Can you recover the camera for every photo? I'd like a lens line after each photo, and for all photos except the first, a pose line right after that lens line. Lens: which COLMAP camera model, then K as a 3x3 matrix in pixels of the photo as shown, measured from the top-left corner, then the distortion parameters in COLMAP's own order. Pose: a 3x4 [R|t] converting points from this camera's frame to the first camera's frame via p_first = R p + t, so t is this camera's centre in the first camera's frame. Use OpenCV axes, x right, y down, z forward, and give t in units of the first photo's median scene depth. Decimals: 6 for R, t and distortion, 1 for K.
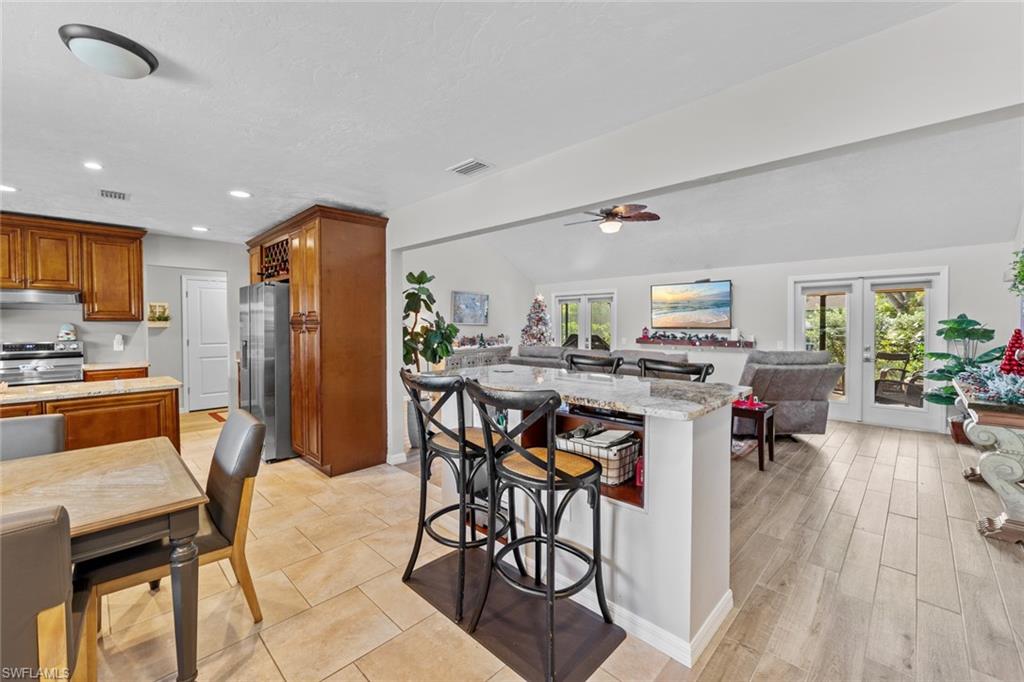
lens RADIAL K [[419.3, 0, 509.6], [0, 419.3, 331.9], [0, 0, 1]] dist [0.000457, -0.001488]
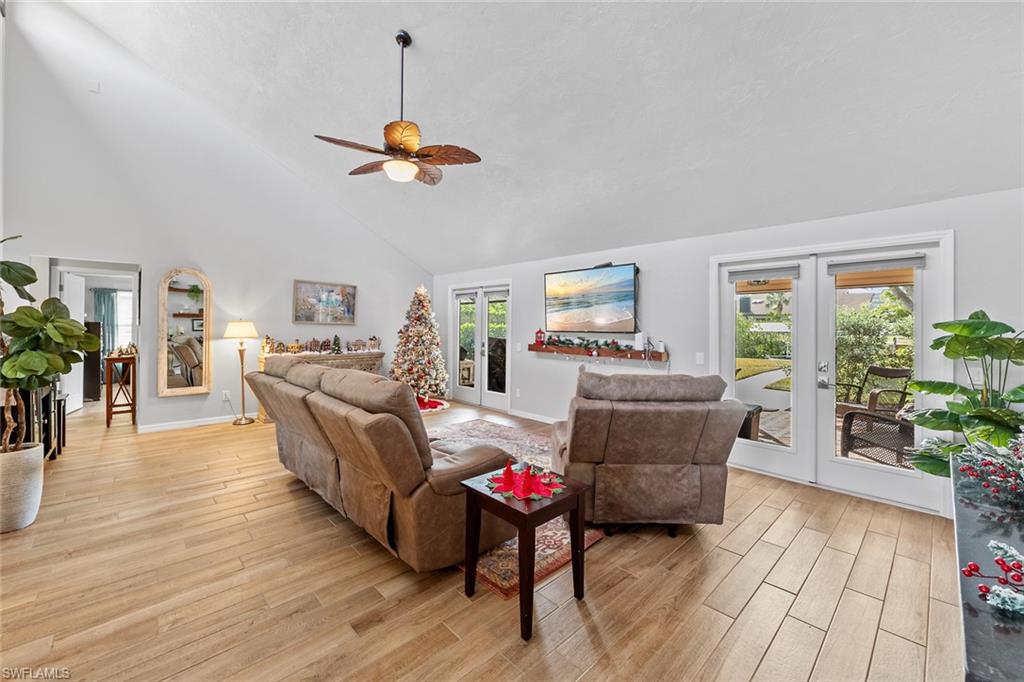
lens RADIAL K [[410.7, 0, 510.3], [0, 410.7, 323.4], [0, 0, 1]] dist [0.004479, -0.000257]
pose [[0.999229, 0.009720, -0.038043, 0.401298], [-0.010587, 0.999687, -0.022652, -0.006575], [0.037811, 0.023037, 0.999019, 0.358313]]
